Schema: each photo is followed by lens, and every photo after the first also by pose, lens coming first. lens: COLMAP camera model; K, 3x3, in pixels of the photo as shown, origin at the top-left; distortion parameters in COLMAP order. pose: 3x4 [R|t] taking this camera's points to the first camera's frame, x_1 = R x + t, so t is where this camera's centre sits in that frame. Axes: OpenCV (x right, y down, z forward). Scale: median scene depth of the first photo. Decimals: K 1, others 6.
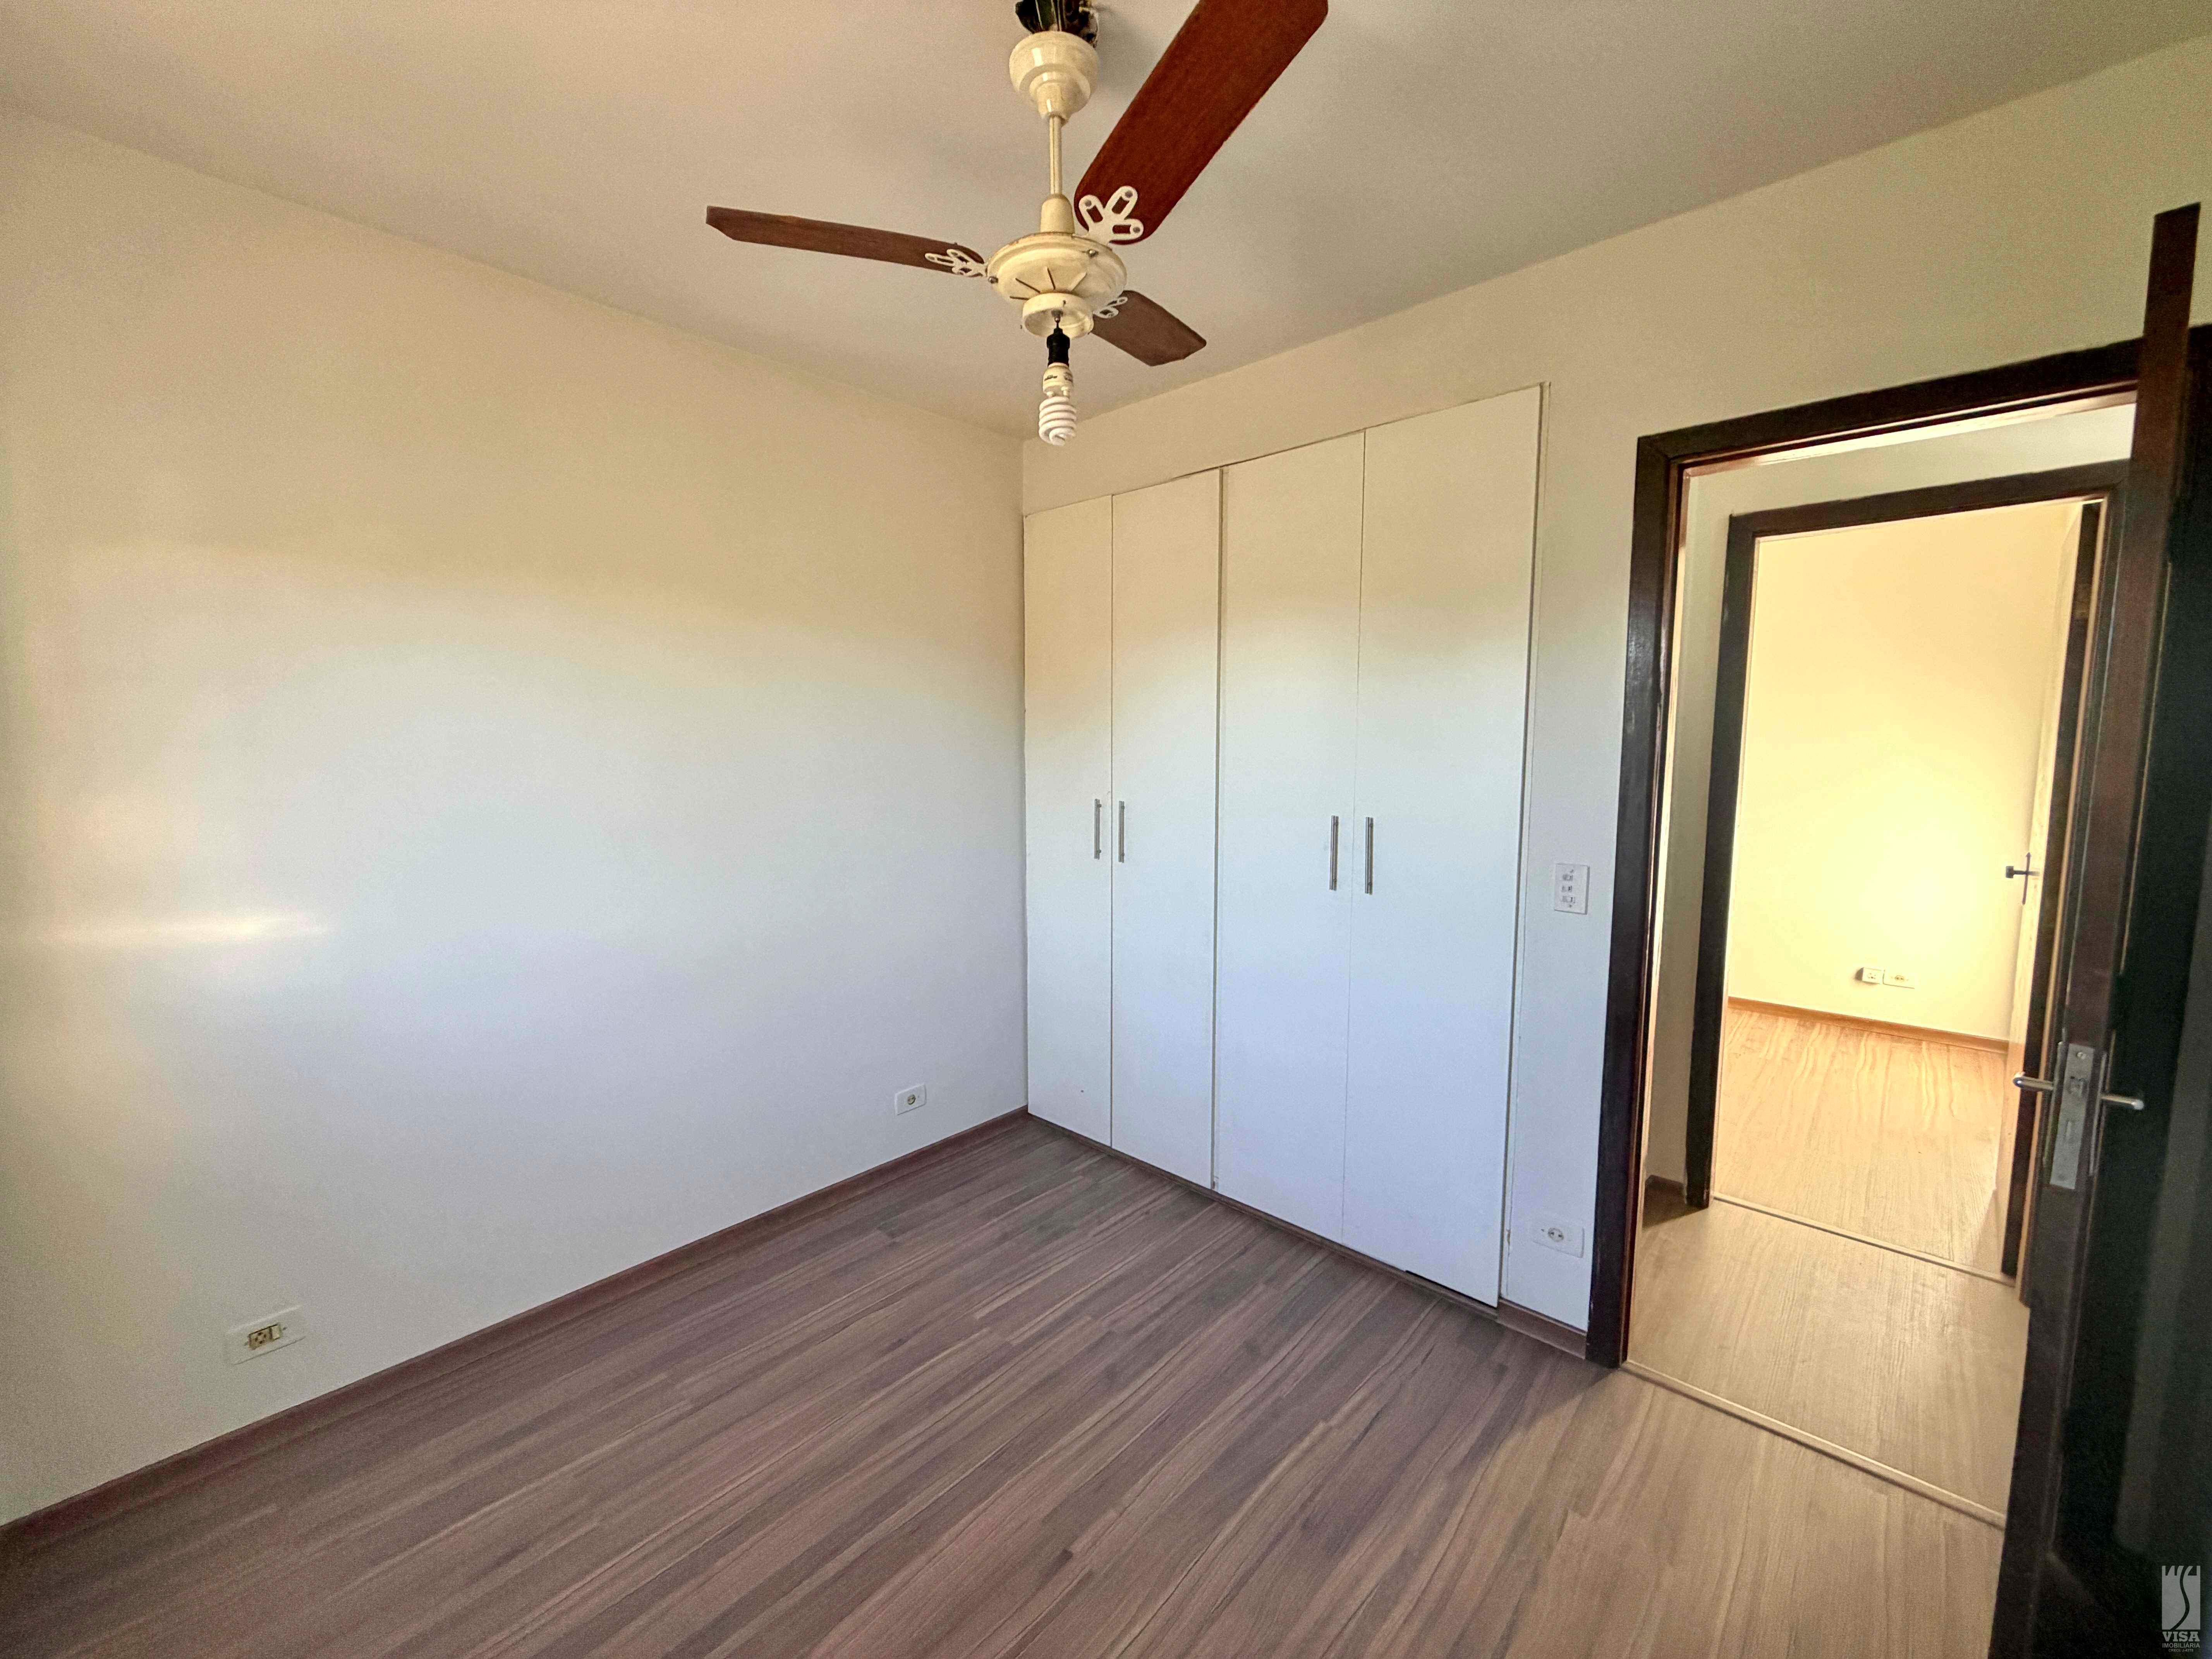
lens RADIAL K [[880.9, 0, 1102.5], [0, 880.9, 829.0], [0, 0, 1]] dist [-0.001069, 0.000000]
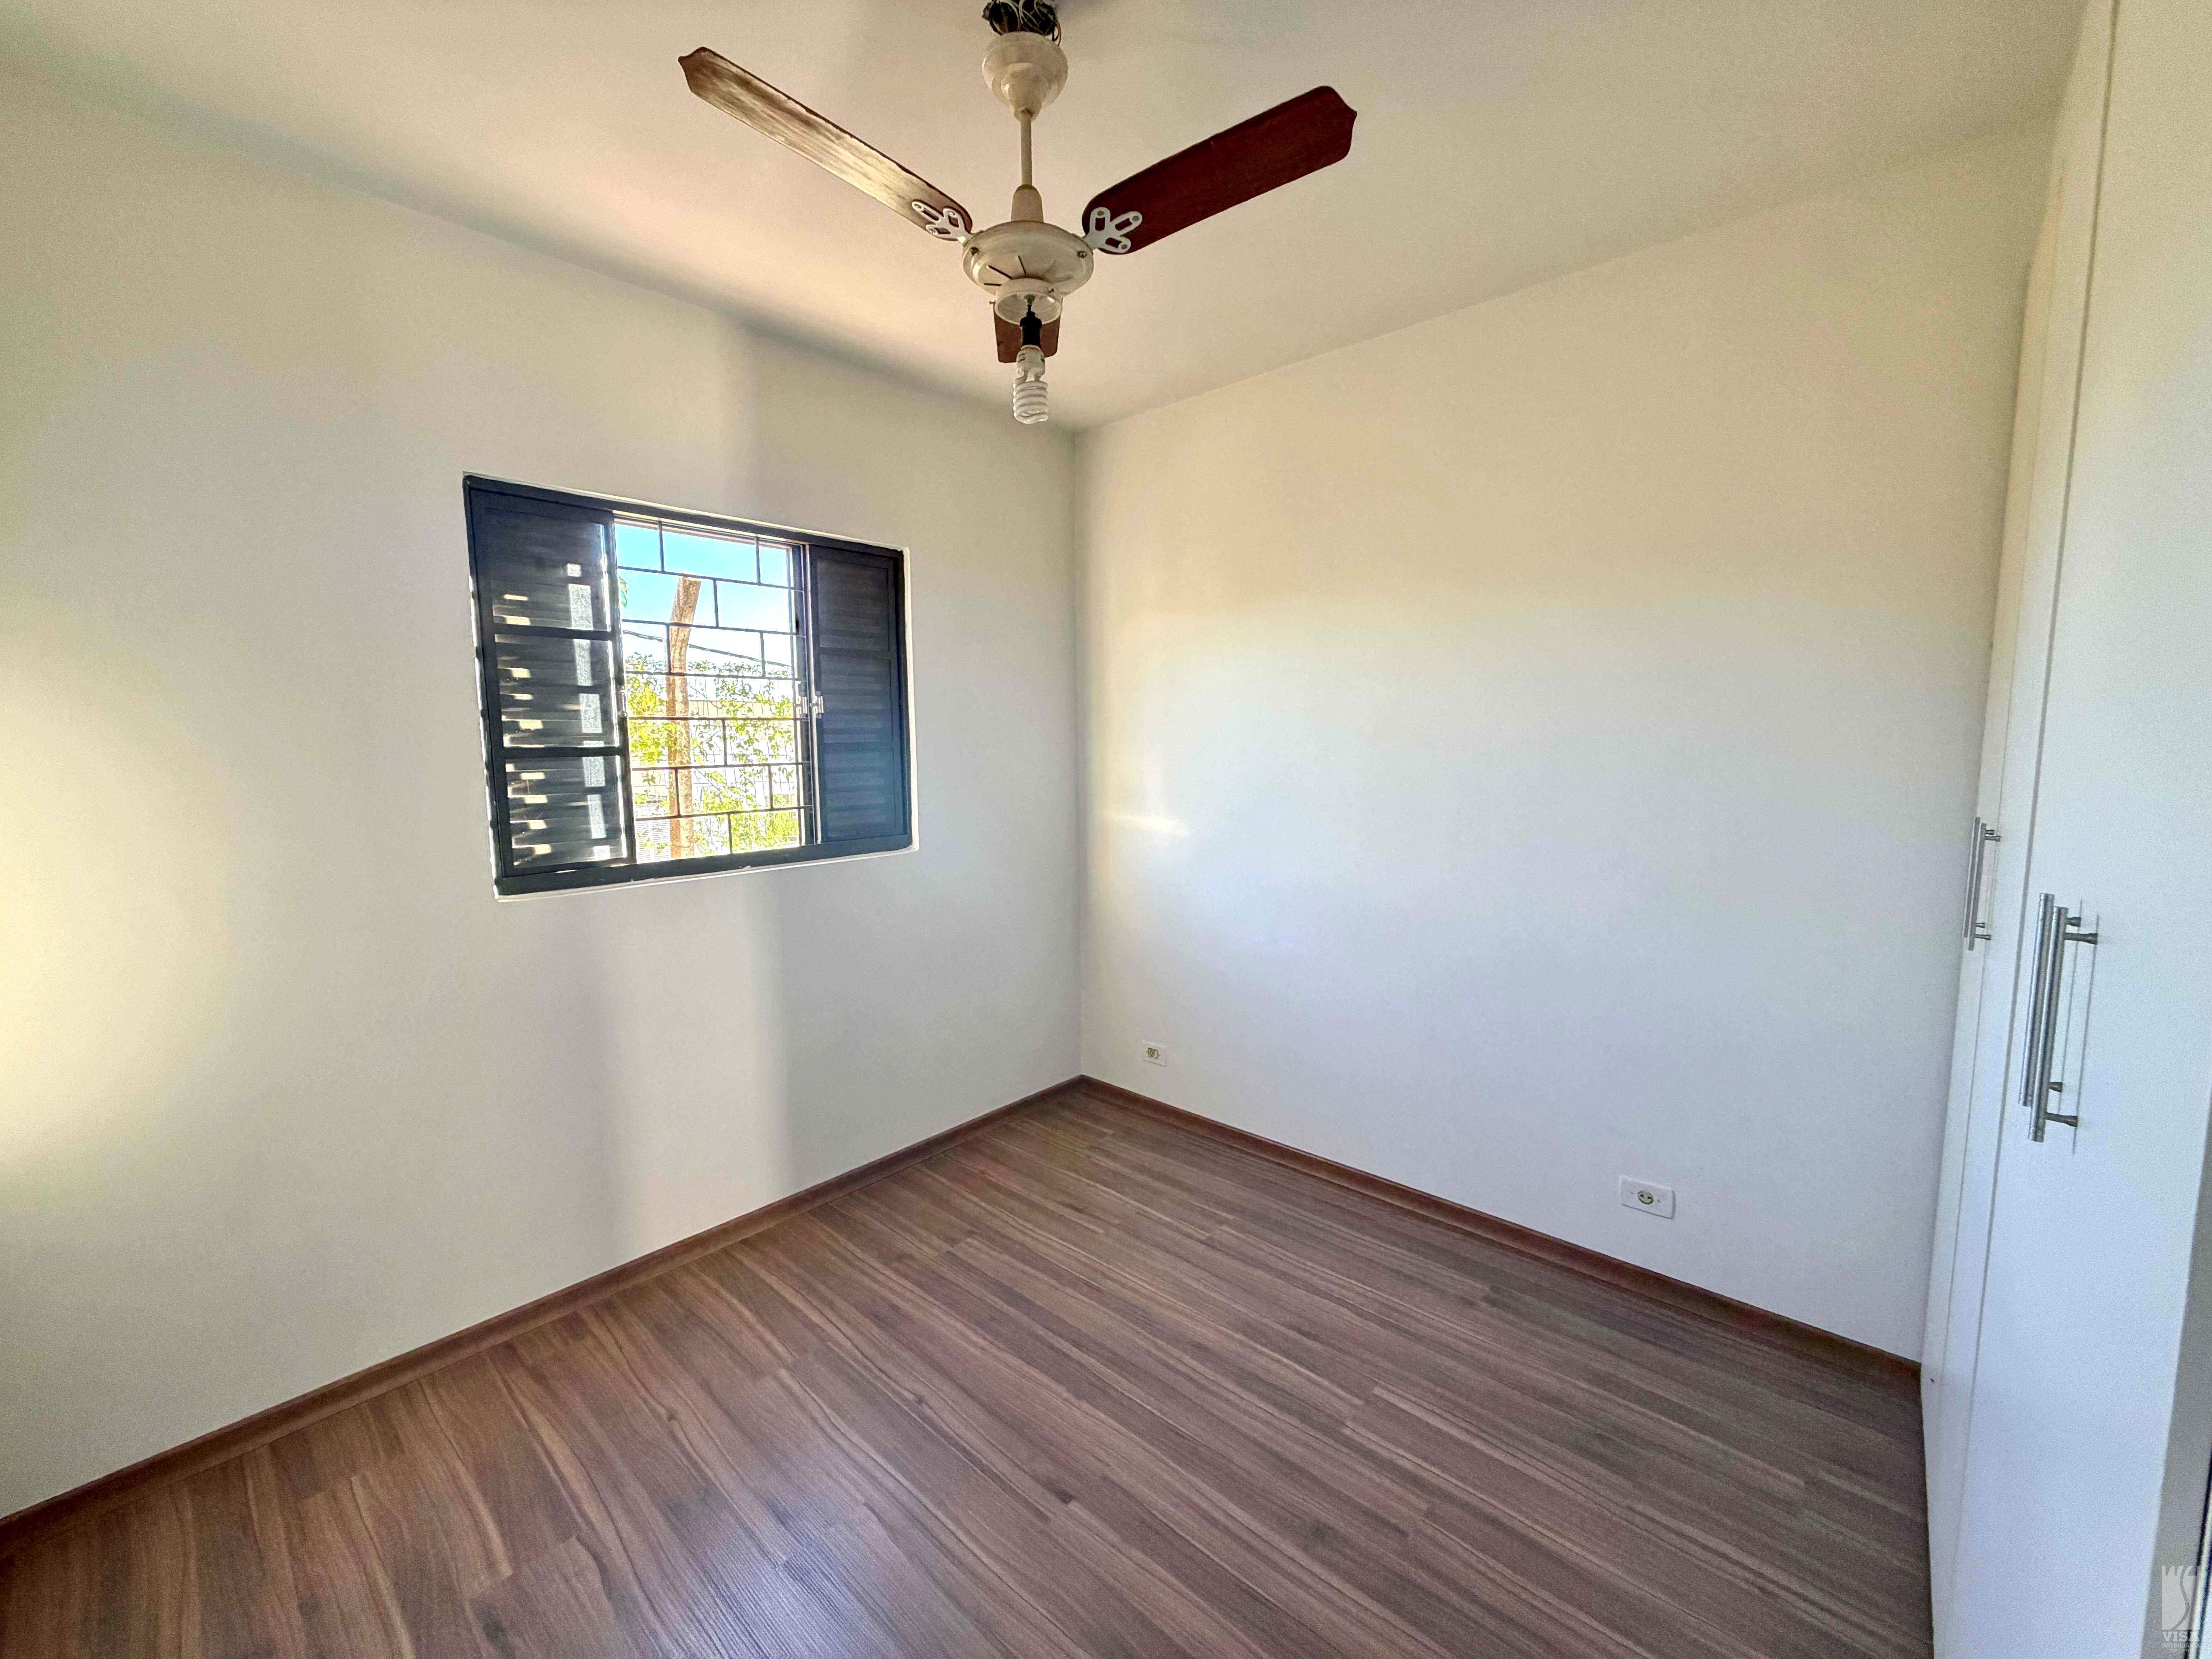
lens RADIAL K [[880.9, 0, 1102.5], [0, 880.9, 829.0], [0, 0, 1]] dist [-0.001069, 0.000000]
pose [[0.009791, 0.106907, -0.994221, 0.727246], [-0.092644, 0.990089, 0.105550, -0.051218], [0.995651, 0.091075, 0.019598, 0.766961]]
